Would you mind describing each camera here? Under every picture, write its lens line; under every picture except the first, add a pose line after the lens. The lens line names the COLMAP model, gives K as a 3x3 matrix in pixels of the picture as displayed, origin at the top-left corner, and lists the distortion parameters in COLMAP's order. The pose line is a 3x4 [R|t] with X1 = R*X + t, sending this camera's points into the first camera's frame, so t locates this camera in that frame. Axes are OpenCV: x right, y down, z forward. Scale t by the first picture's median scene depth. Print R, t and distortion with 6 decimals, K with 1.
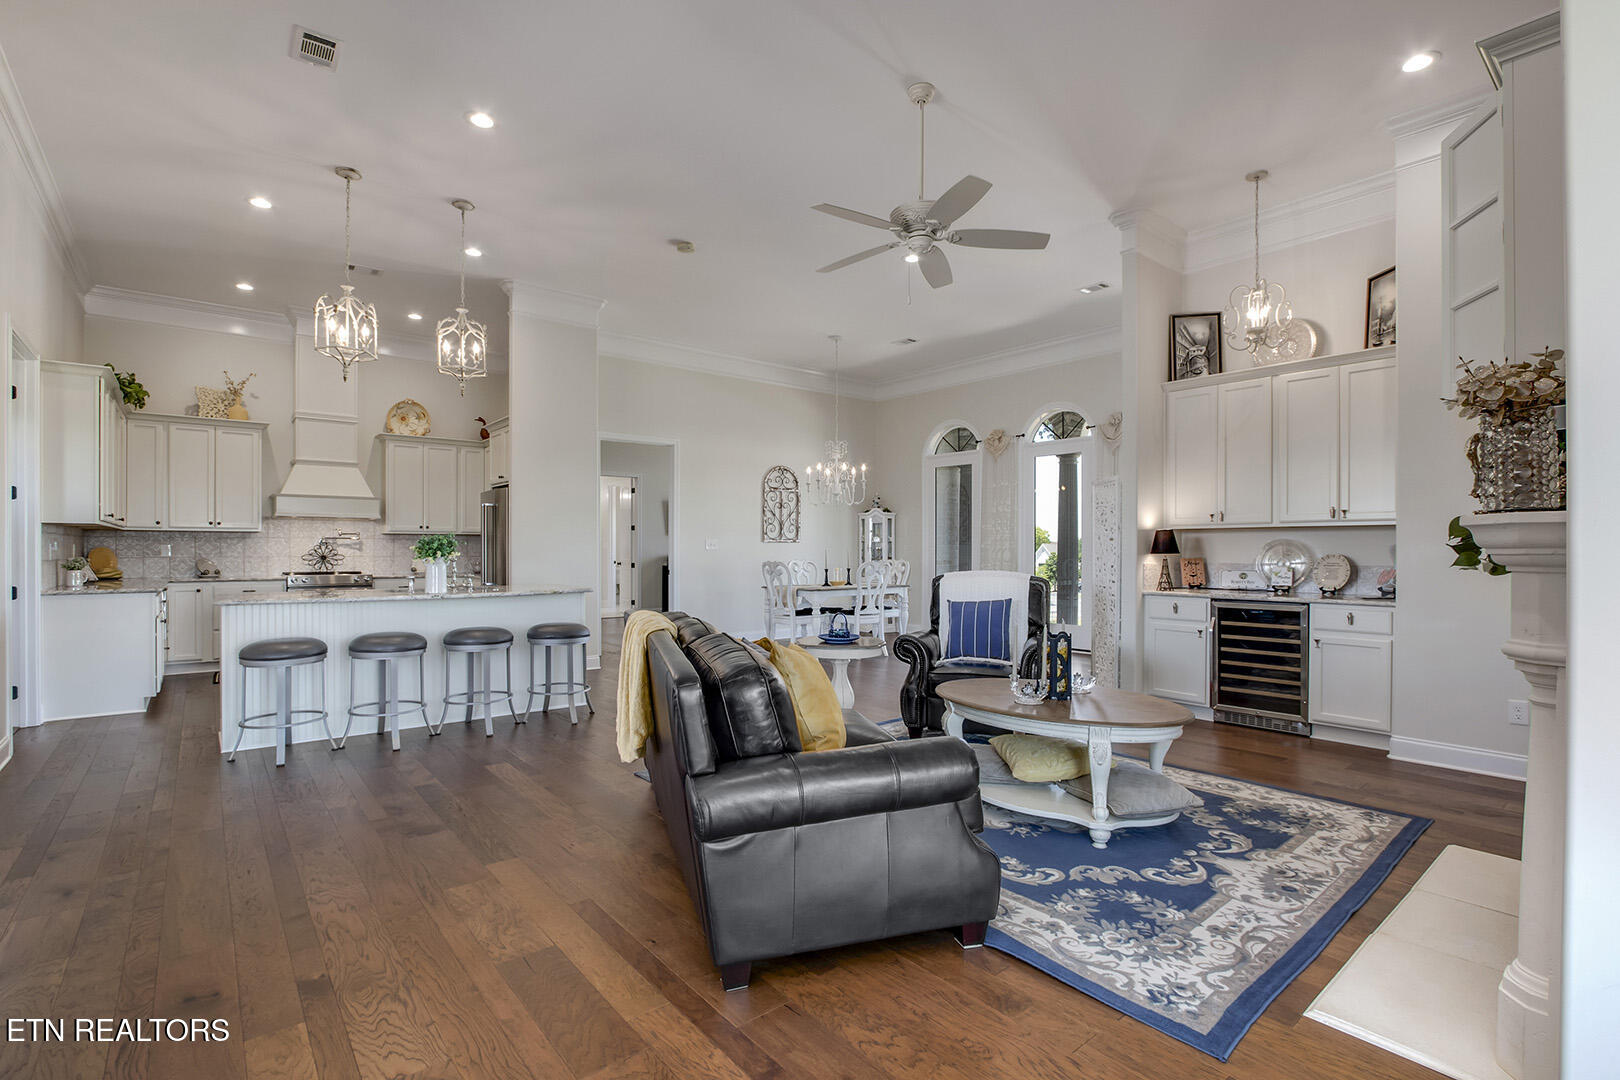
lens RADIAL K [[754.3, 0, 811.6], [0, 754.3, 552.2], [0, 0, 1]] dist [-0.026314, 0.007449]
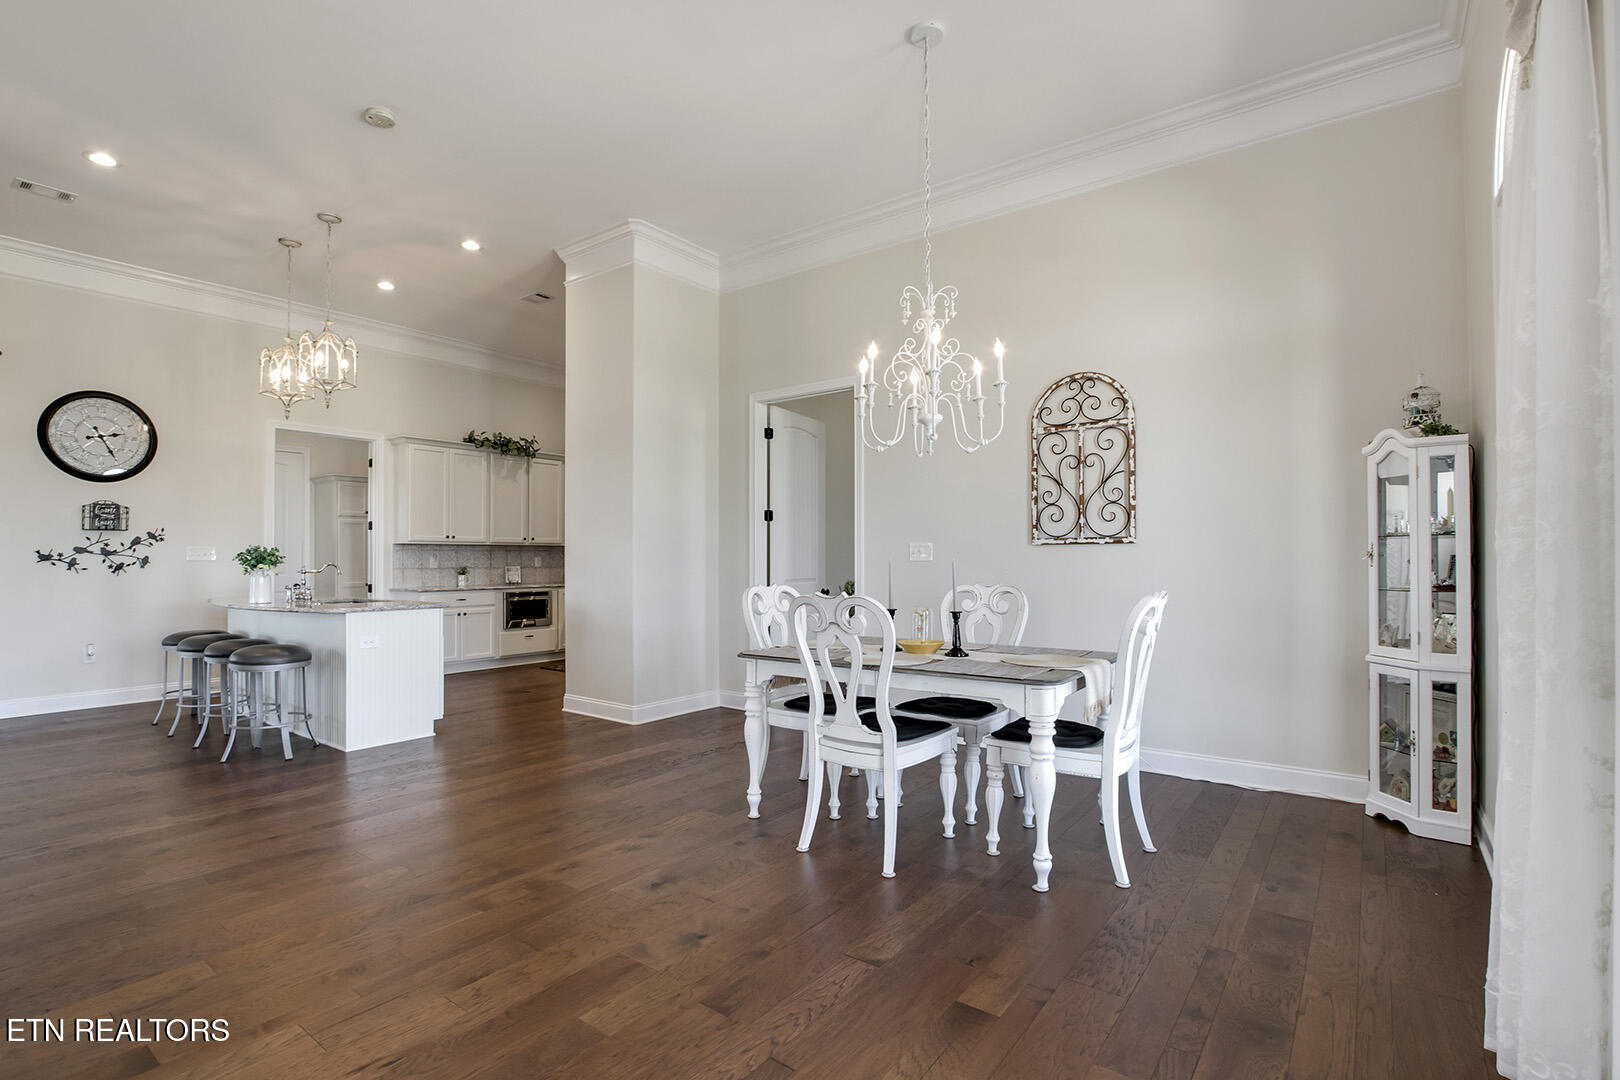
lens RADIAL K [[759.5, 0, 812.5], [0, 759.5, 552.2], [0, 0, 1]] dist [-0.026927, 0.004187]
pose [[0.244897, -0.009675, -0.969501, 0.481344], [-0.001602, 0.999945, -0.010383, -0.004981], [0.969548, 0.004096, 0.244868, 1.009115]]
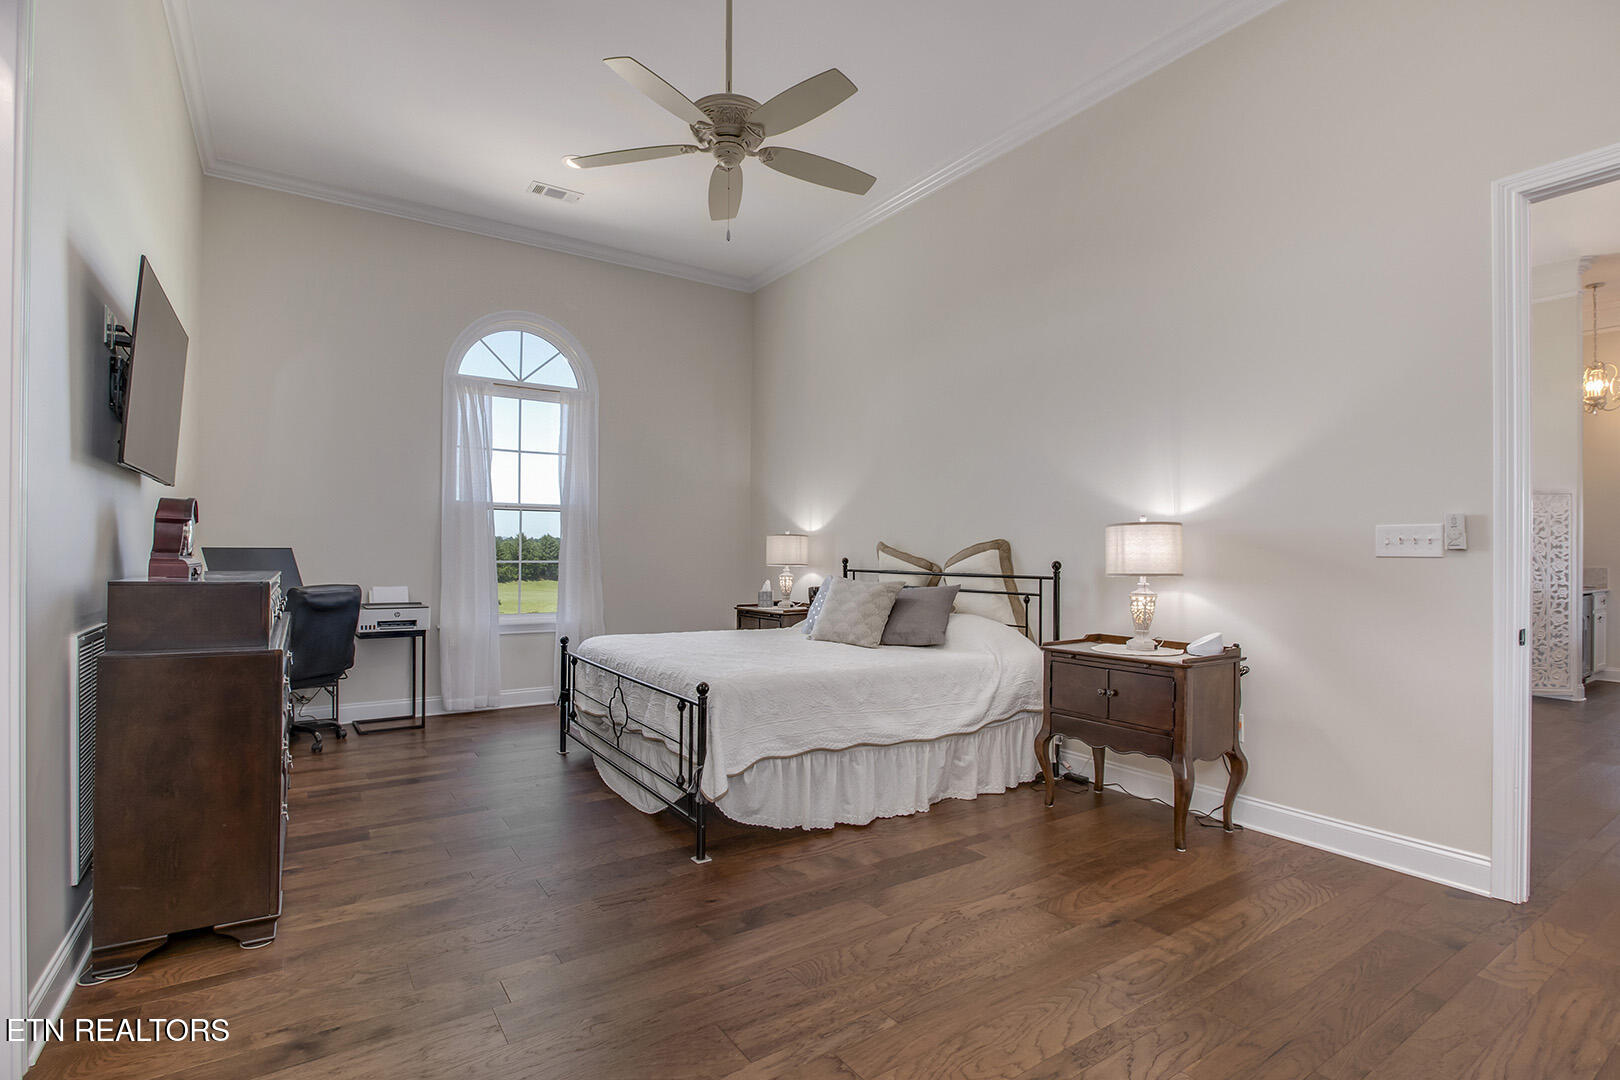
lens RADIAL K [[763.0, 0, 813.3], [0, 763.0, 552.0], [0, 0, 1]] dist [-0.030006, 0.007294]
pose [[0.098458, 0.001856, 0.995139, -0.610311], [0.001090, 0.999997, -0.001973, -0.006824], [-0.995141, 0.001279, 0.098456, 1.534656]]
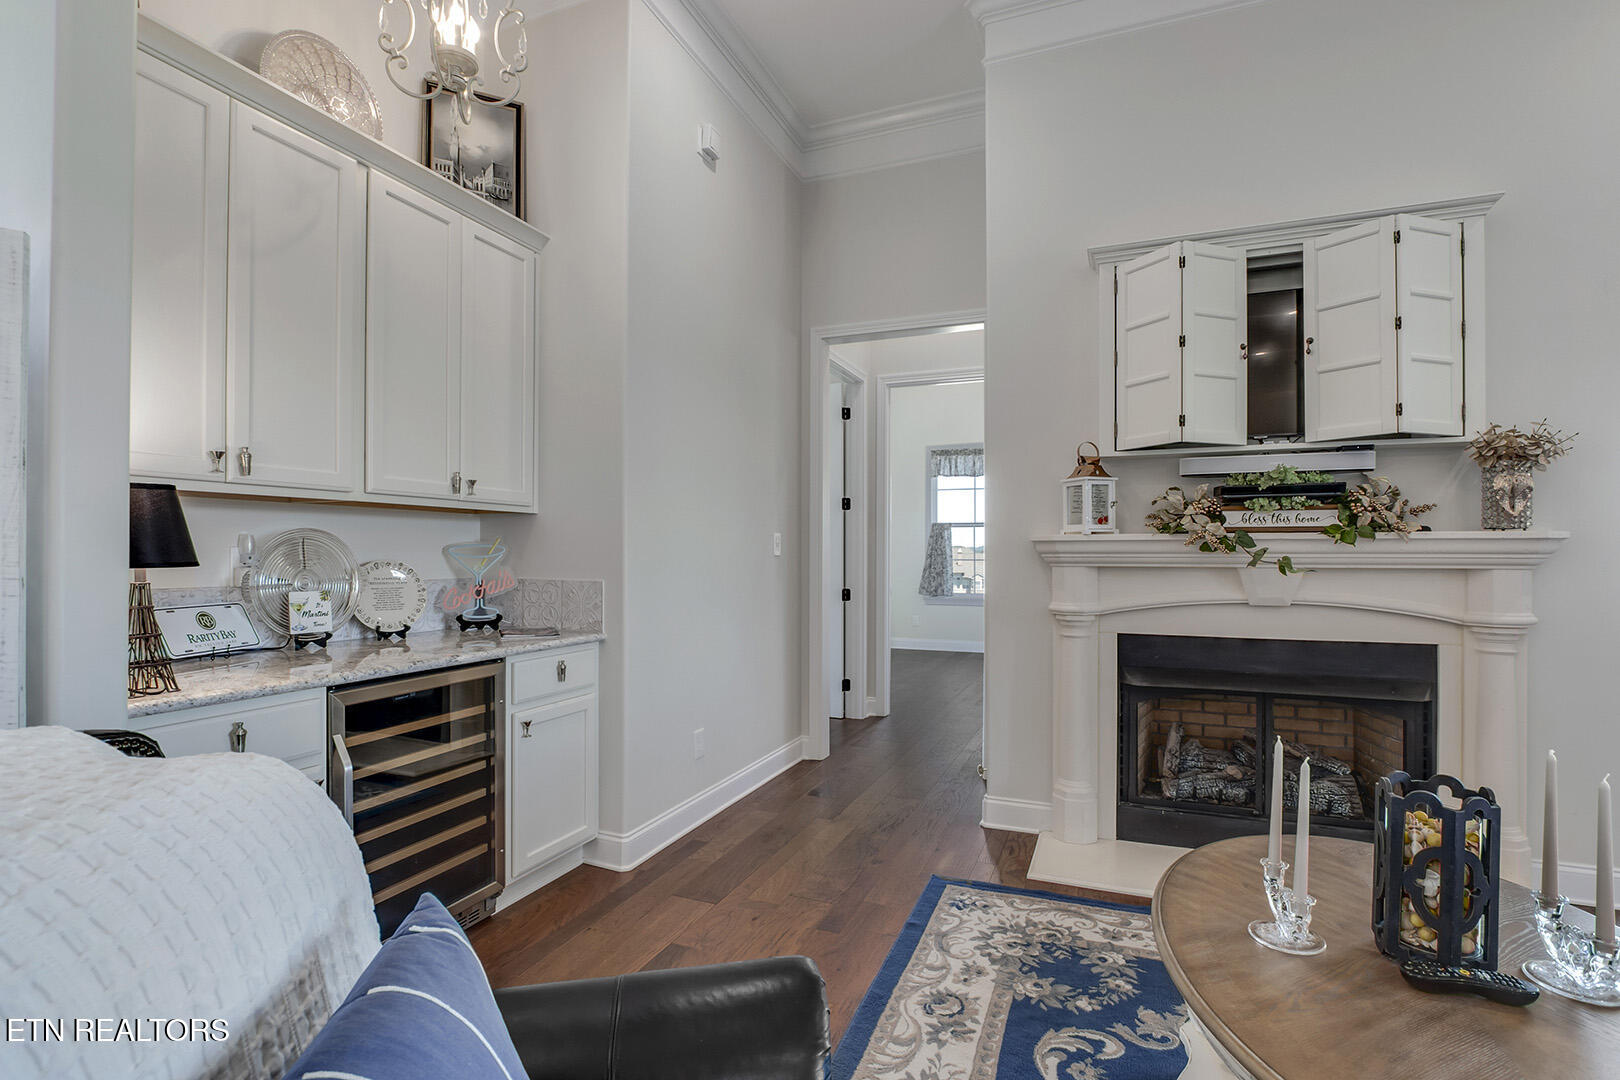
lens RADIAL K [[748.1, 0, 813.1], [0, 748.1, 550.9], [0, 0, 1]] dist [-0.022087, 0.000210]
pose [[-0.475613, -0.001100, 0.879654, 0.072309], [0.000761, 0.999998, 0.001662, -0.003324], [-0.879654, 0.001460, -0.475611, 0.678708]]
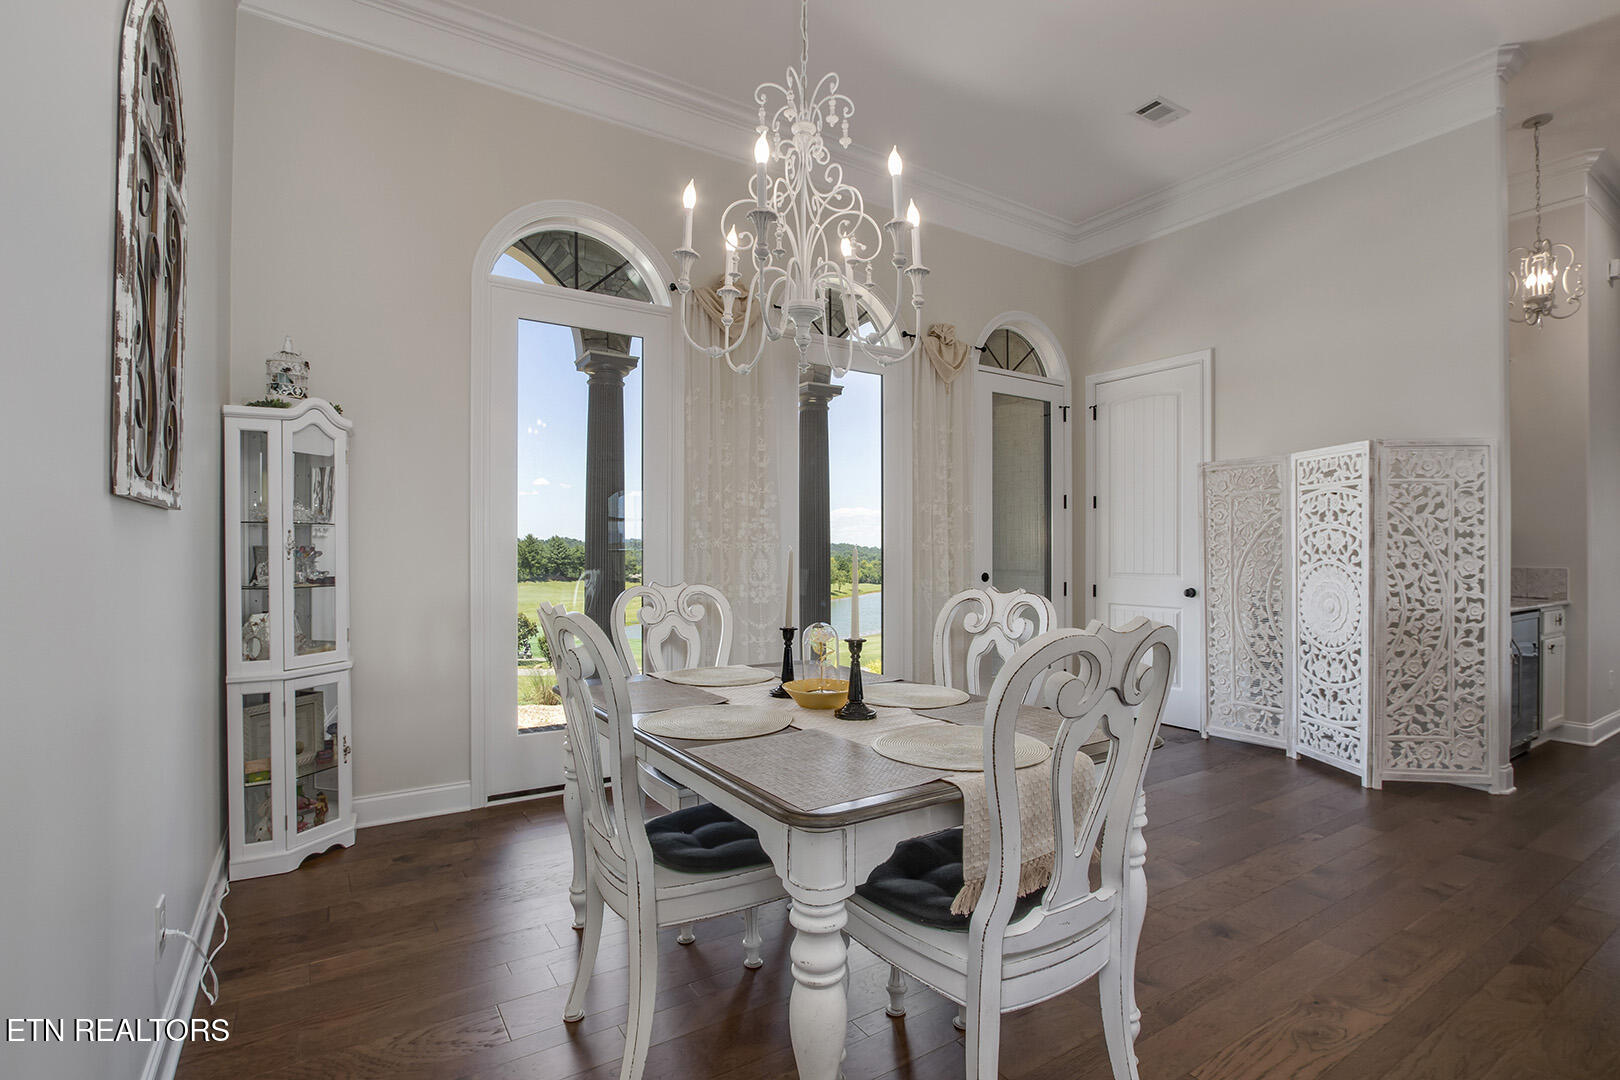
lens RADIAL K [[763.0, 0, 813.3], [0, 763.0, 552.0], [0, 0, 1]] dist [-0.030006, 0.007294]
pose [[0.110698, 0.001212, 0.993853, -0.239044], [0.005071, 0.999986, -0.001785, -0.003247], [-0.993841, 0.005238, 0.110691, 1.161924]]
